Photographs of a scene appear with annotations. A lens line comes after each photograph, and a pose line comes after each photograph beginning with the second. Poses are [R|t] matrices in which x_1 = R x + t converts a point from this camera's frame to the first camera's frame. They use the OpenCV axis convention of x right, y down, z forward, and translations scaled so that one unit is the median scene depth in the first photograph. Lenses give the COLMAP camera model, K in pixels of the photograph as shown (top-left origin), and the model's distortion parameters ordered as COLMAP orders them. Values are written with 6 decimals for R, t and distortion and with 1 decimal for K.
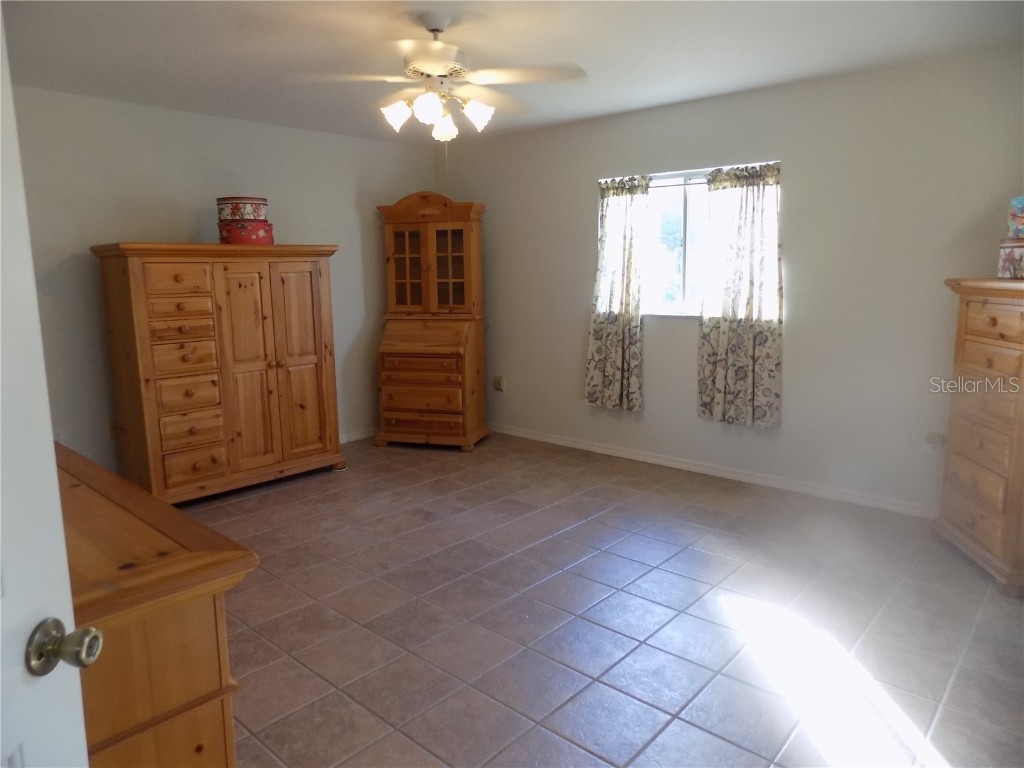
lens RADIAL K [[685.5, 0, 514.5], [0, 685.5, 375.6], [0, 0, 1]] dist [-0.079438, 0.074094]
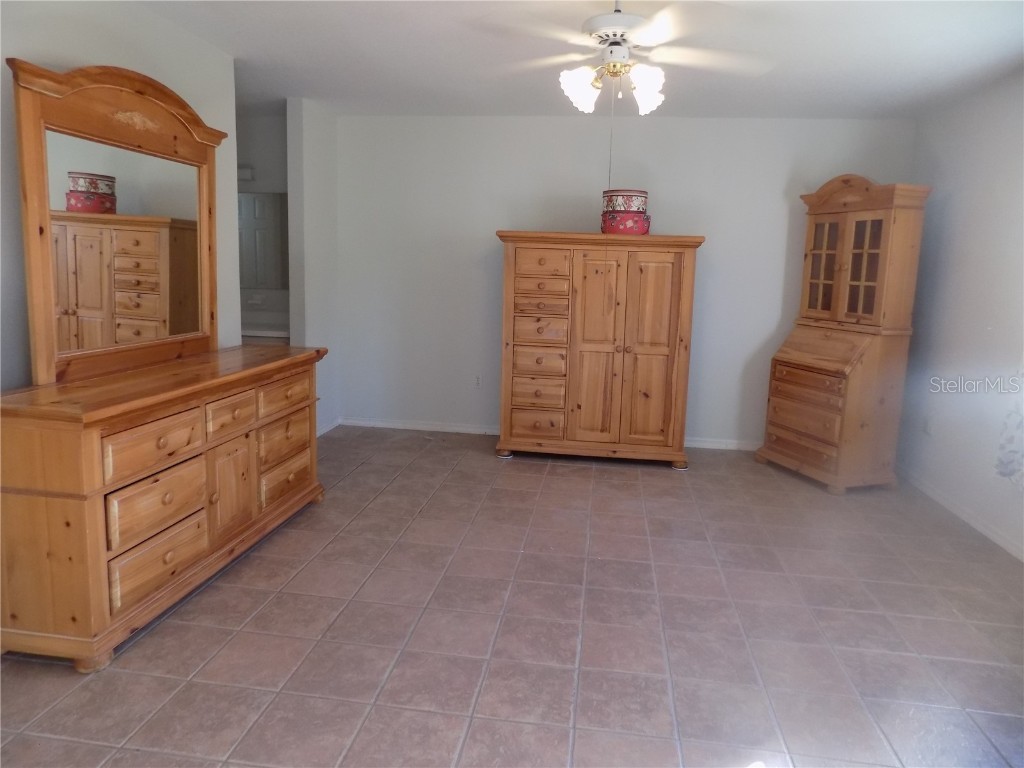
lens RADIAL K [[685.5, 0, 514.5], [0, 685.5, 375.6], [0, 0, 1]] dist [-0.079438, 0.074094]
pose [[0.561568, 0.160855, -0.811645, 0.417937], [-0.166481, 0.982827, 0.079595, -0.033237], [0.810510, 0.090426, 0.578703, 0.264984]]
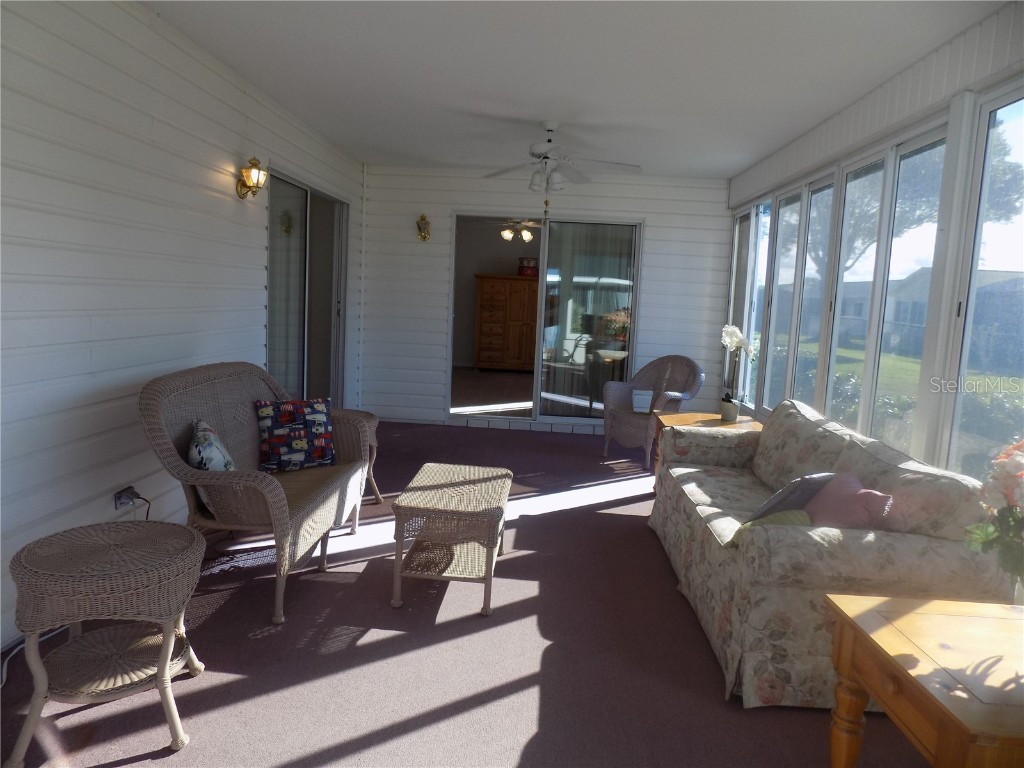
lens RADIAL K [[685.5, 0, 514.5], [0, 685.5, 375.6], [0, 0, 1]] dist [-0.079438, 0.074094]
pose [[0.632134, 0.133674, -0.763242, 1.584401], [-0.175085, 0.984173, 0.027359, 0.110341], [0.754819, 0.116337, 0.645533, -0.642163]]
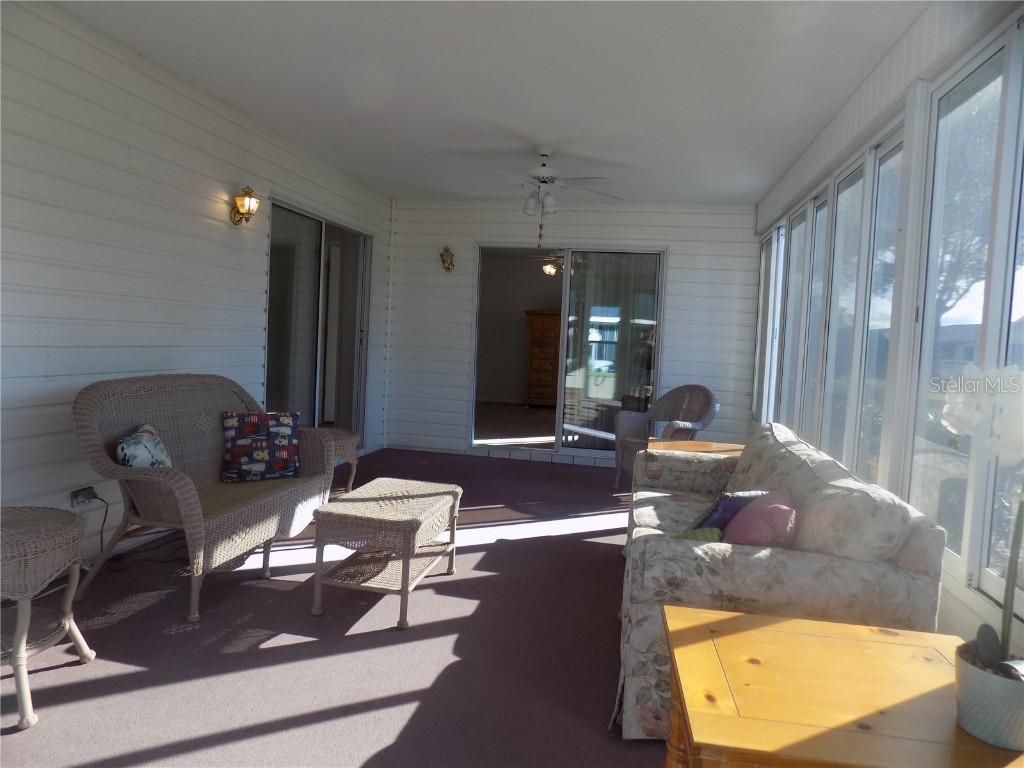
lens RADIAL K [[685.5, 0, 514.5], [0, 685.5, 375.6], [0, 0, 1]] dist [-0.079438, 0.074094]
pose [[0.521120, 0.086338, -0.849105, 1.672552], [-0.185563, 0.982533, -0.013980, 0.116109], [0.833067, 0.164848, 0.528038, -0.501720]]
